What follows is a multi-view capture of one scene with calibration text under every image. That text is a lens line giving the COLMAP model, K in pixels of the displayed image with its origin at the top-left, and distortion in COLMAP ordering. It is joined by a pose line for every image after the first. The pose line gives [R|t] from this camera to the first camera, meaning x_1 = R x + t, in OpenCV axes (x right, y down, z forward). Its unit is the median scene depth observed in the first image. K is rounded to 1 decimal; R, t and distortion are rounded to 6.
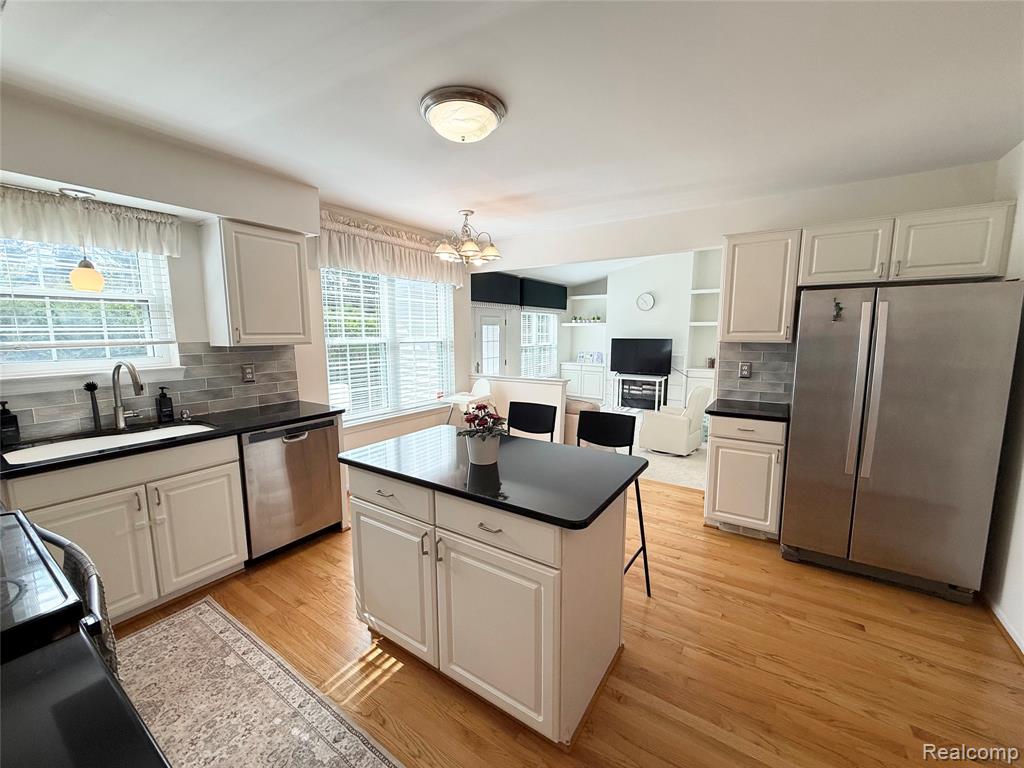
lens RADIAL K [[408.3, 0, 509.3], [0, 408.3, 386.3], [0, 0, 1]] dist [0.001339, 0.000077]
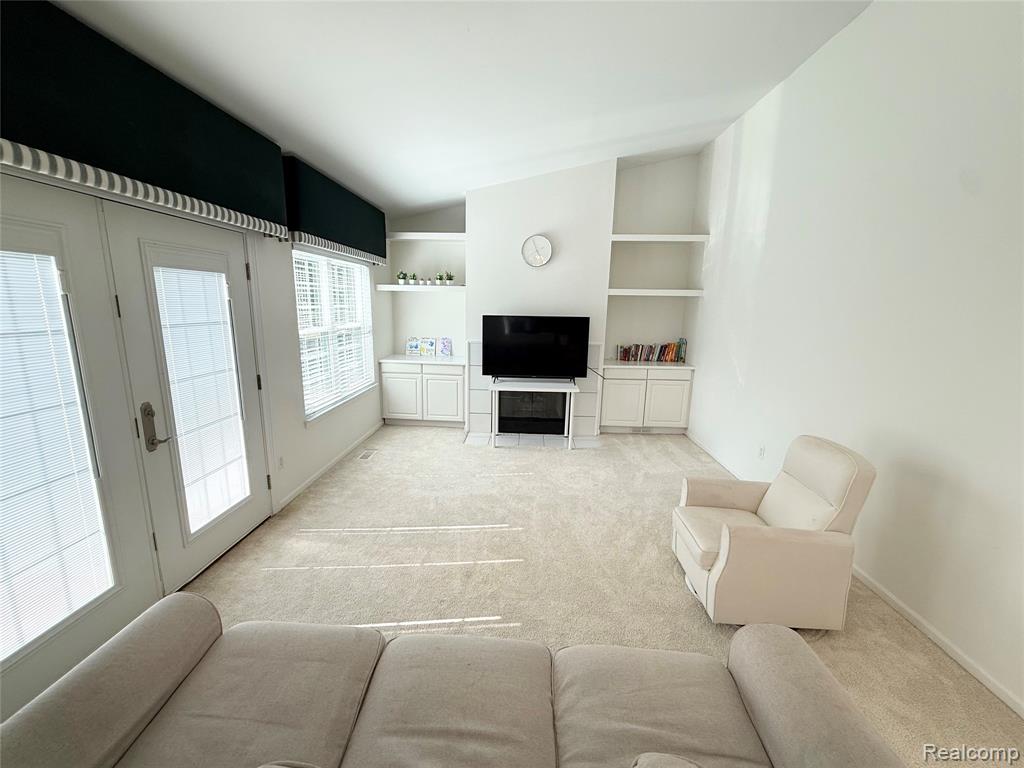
lens RADIAL K [[408.3, 0, 506.9], [0, 408.3, 382.6], [0, 0, 1]] dist [0.001339, 0.000077]
pose [[0.860133, -0.082876, 0.503293, -0.001503], [0.052035, 0.995821, 0.075050, -0.064719], [-0.507409, -0.038364, 0.860851, 0.494758]]
